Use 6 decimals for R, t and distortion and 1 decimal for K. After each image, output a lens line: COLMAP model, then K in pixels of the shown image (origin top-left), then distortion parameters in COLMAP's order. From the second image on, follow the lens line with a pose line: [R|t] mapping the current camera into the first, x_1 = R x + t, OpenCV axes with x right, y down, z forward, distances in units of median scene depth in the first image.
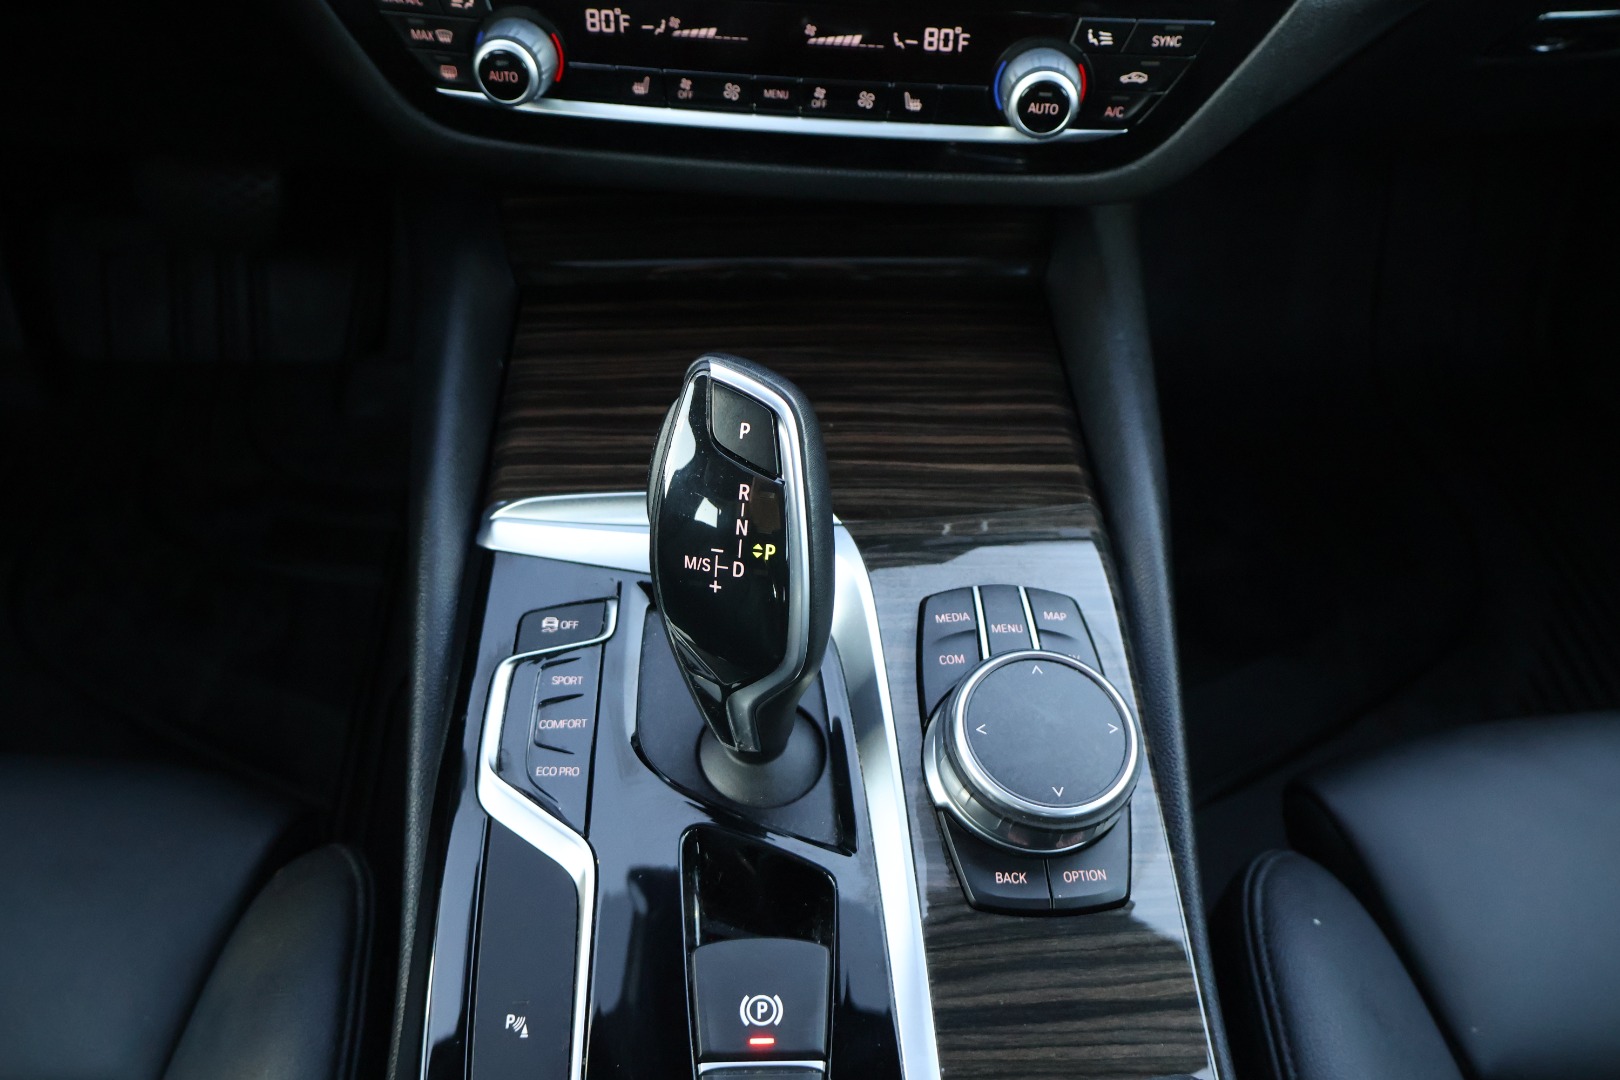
lens RADIAL K [[1306.3, 0, 810.0], [0, 1306.3, 540.0], [0, 0, 1]] dist [-0.014017, -0.000395]
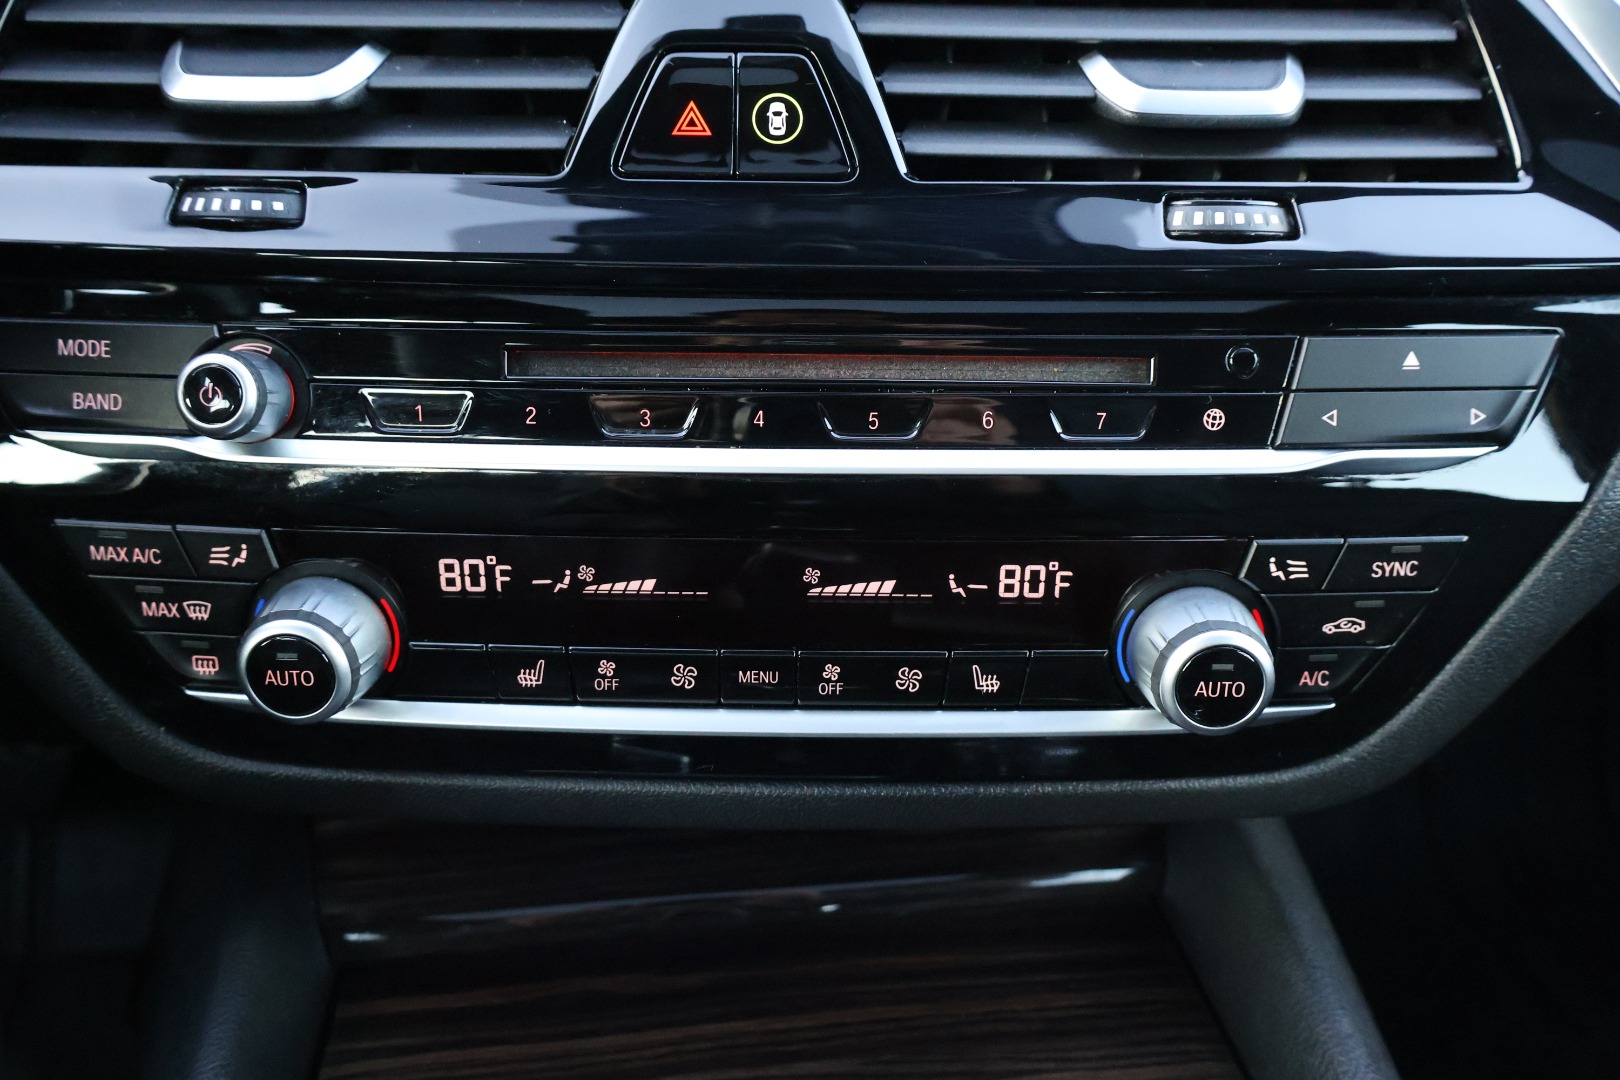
lens RADIAL K [[1306.3, 0, 810.0], [0, 1306.3, 540.0], [0, 0, 1]] dist [-0.014017, -0.000395]
pose [[0.995871, -0.045475, 0.078565, -0.046415], [0.068425, 0.944779, -0.320486, -0.205647], [-0.059652, 0.324538, 0.943990, 0.406923]]
